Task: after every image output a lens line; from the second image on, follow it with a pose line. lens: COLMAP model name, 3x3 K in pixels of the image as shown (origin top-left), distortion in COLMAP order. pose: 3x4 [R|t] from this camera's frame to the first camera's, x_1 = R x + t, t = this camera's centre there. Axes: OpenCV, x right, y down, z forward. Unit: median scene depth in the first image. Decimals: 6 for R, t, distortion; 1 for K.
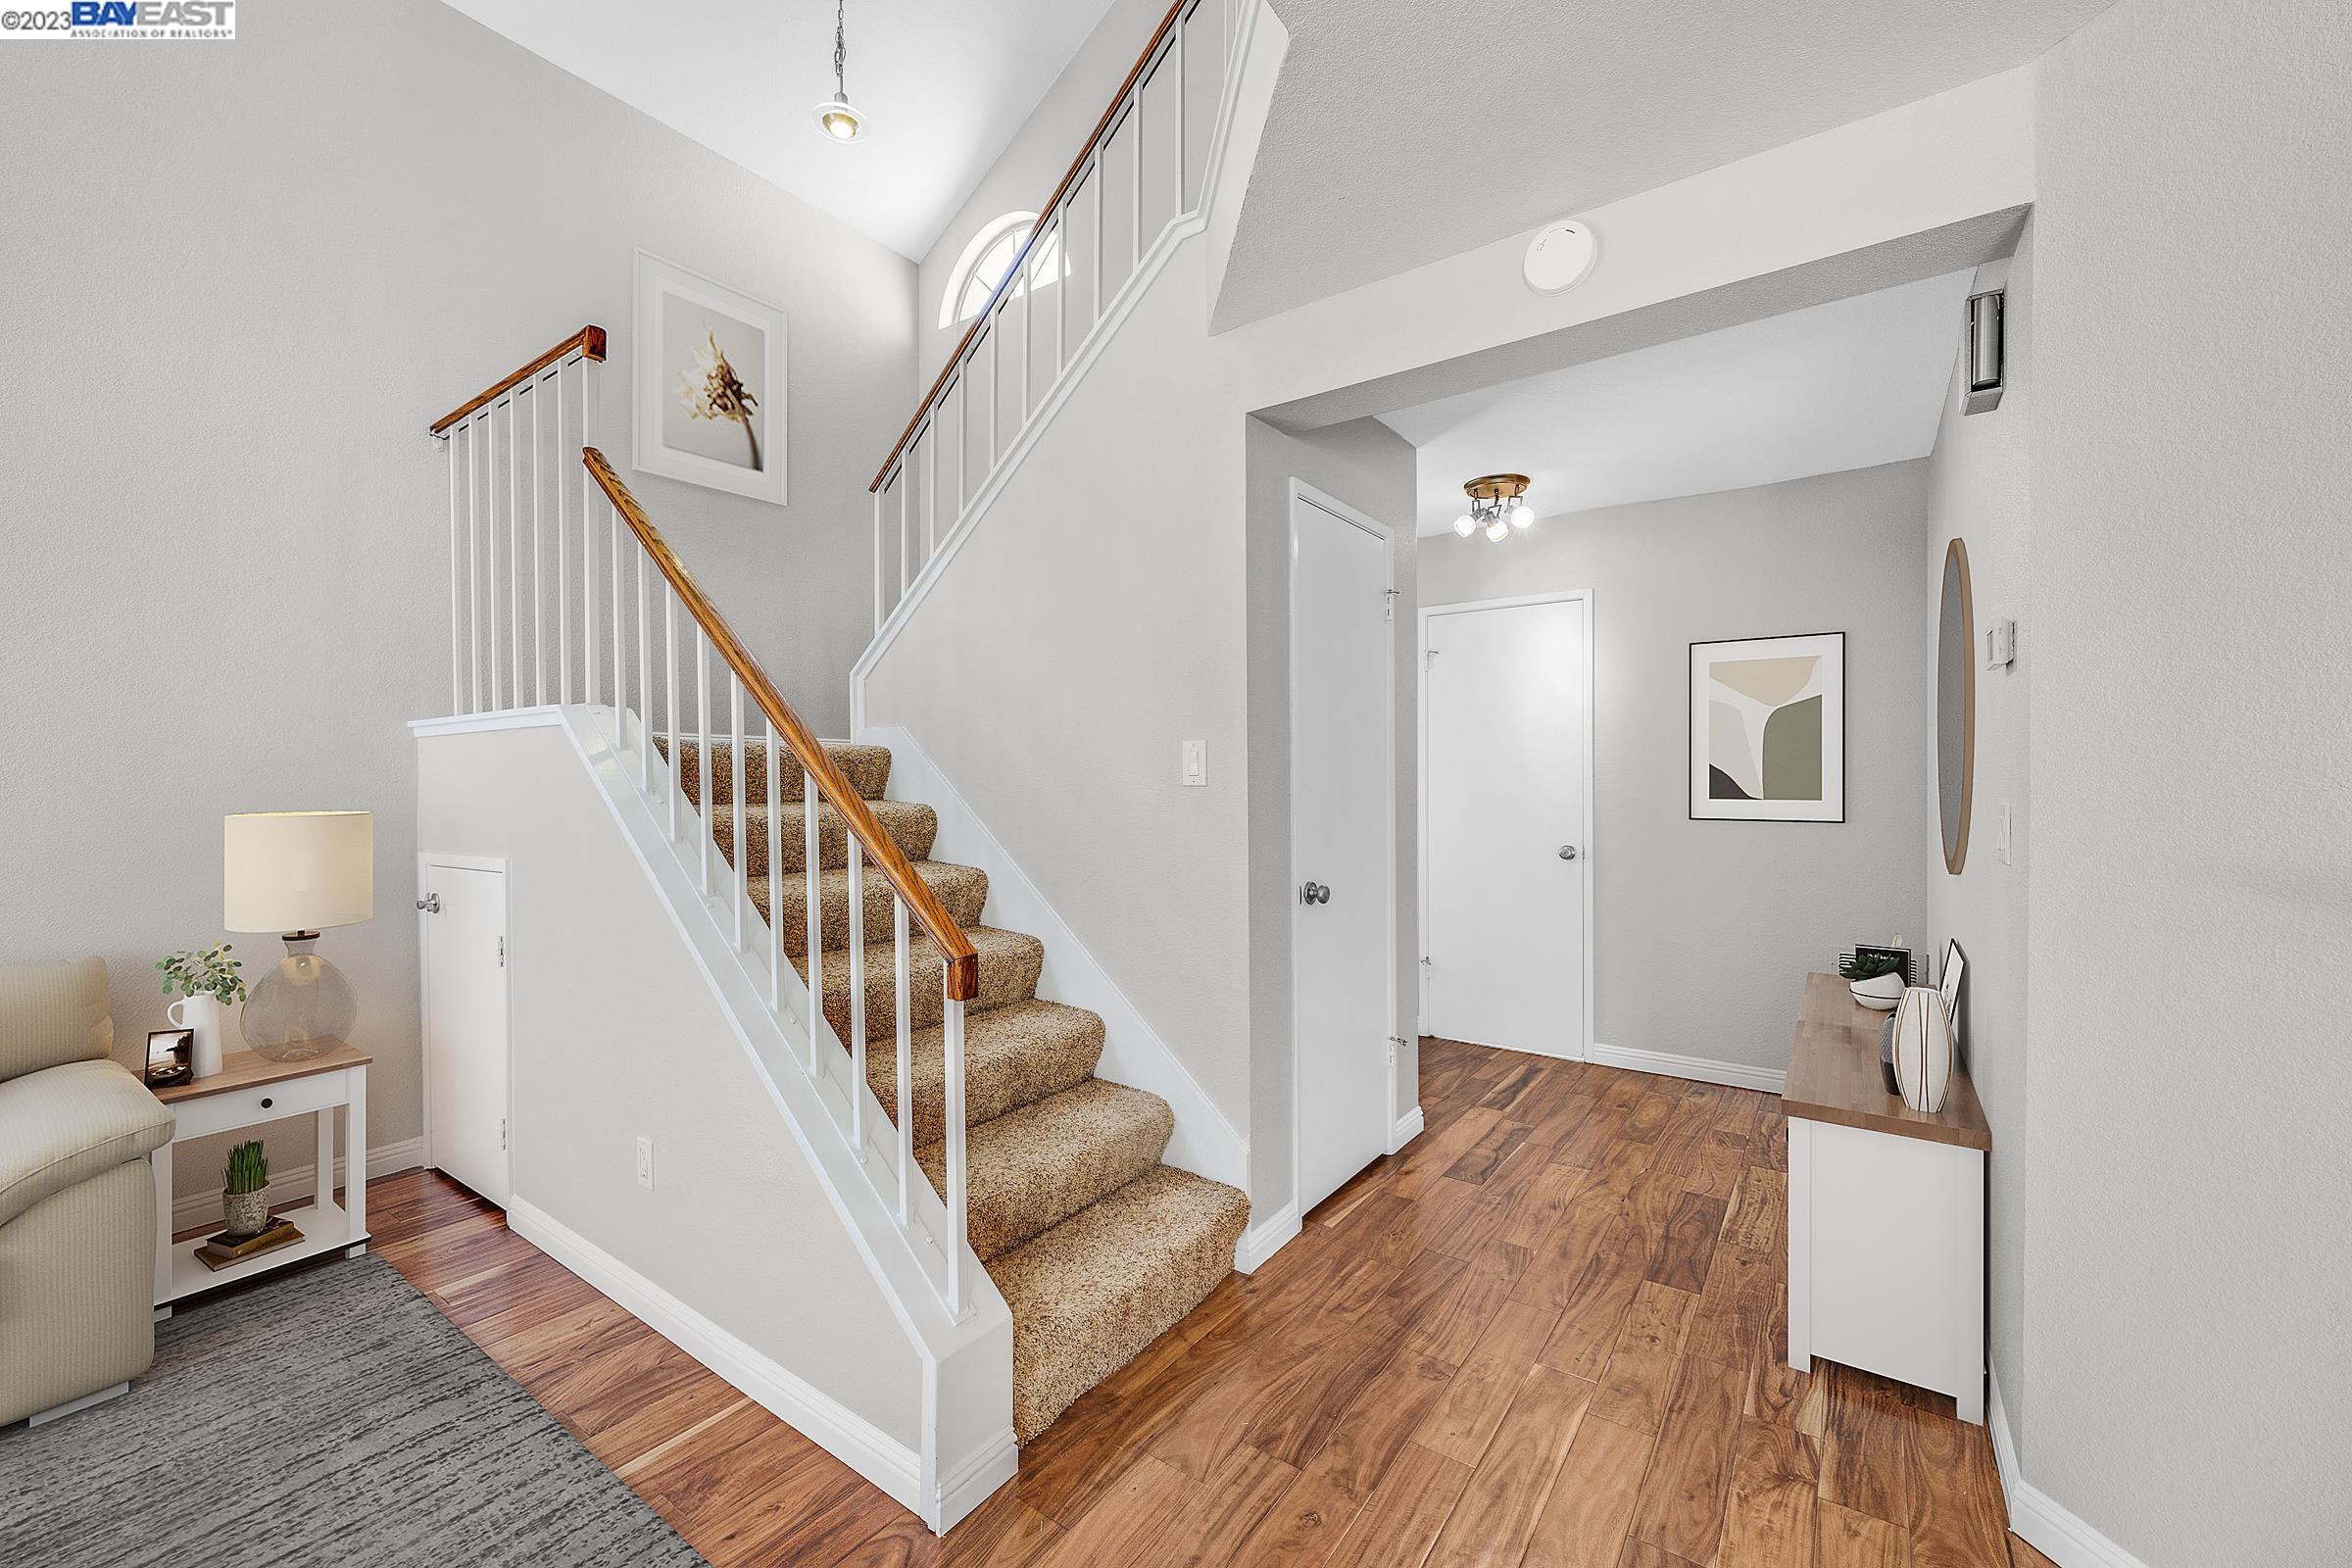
lens RADIAL K [[937.2, 0, 1194.8], [0, 937.2, 780.6], [0, 0, 1]] dist [-0.003457, 0.000064]
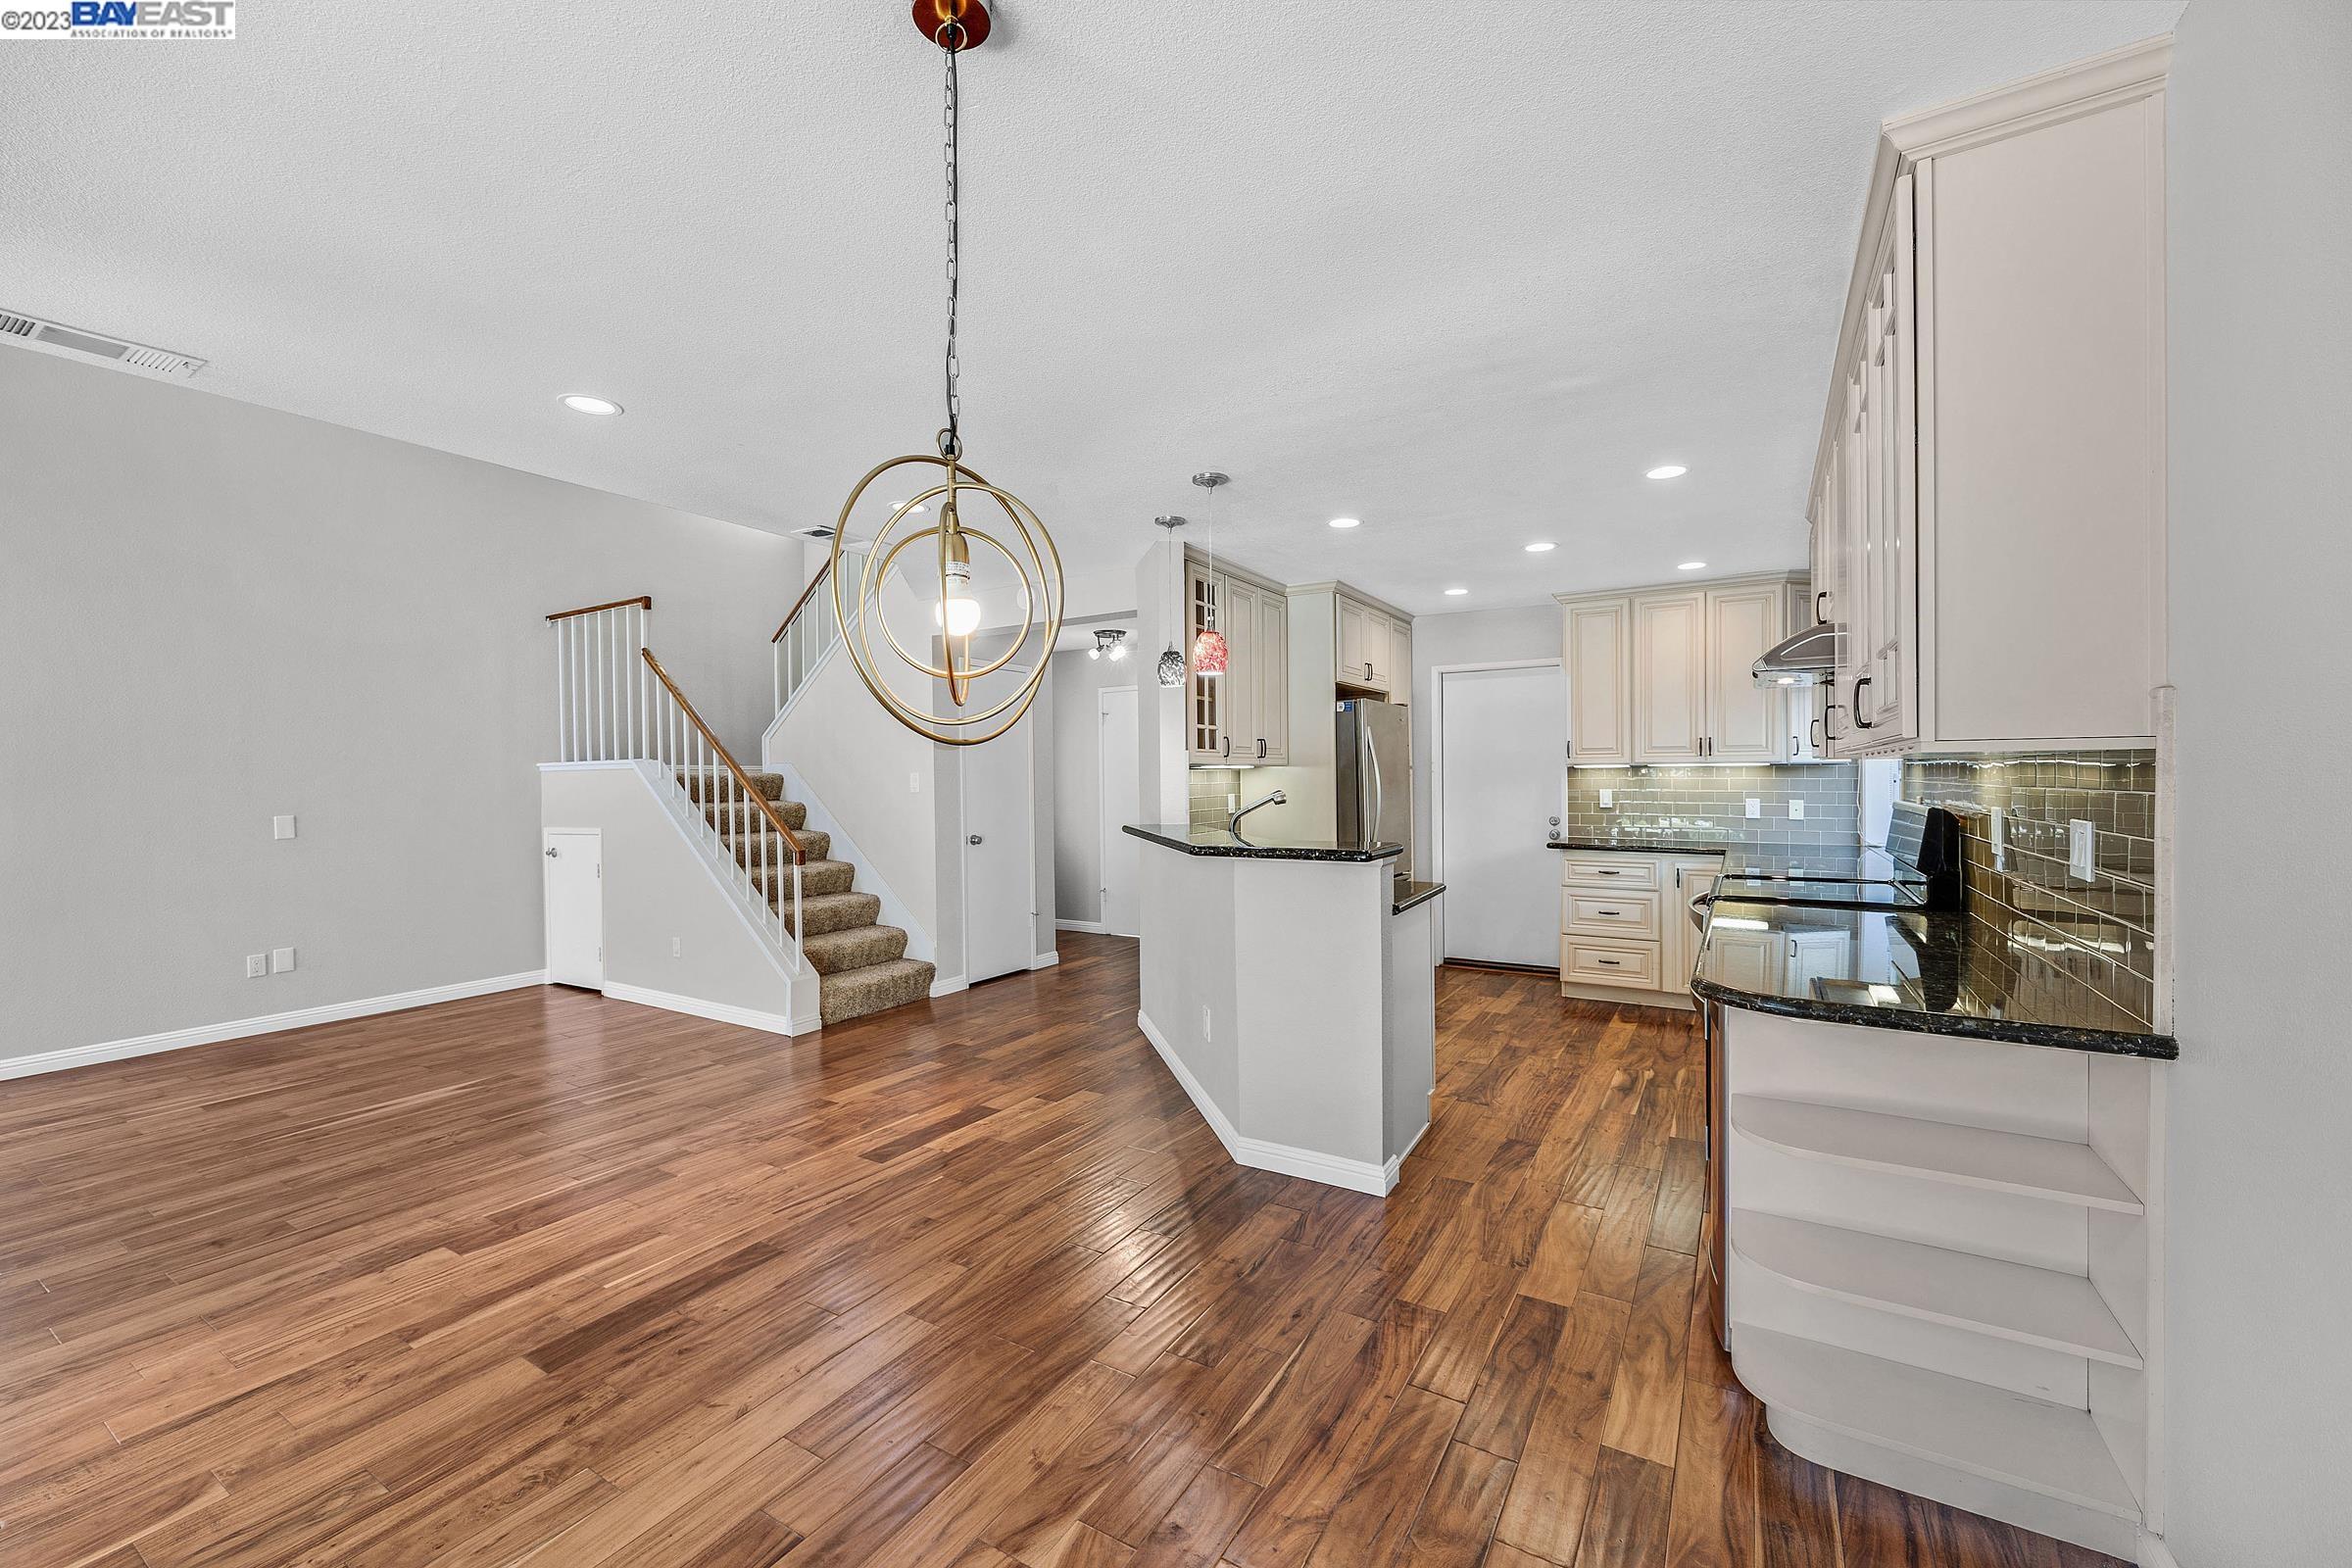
lens RADIAL K [[937.2, 0, 1181.6], [0, 937.2, 784.2], [0, 0, 1]] dist [-0.003457, 0.000064]
pose [[0.997533, -0.005771, 0.069968, 0.498007], [0.005372, 0.999968, 0.005898, -0.028116], [-0.069999, -0.005508, 0.997532, -1.369891]]
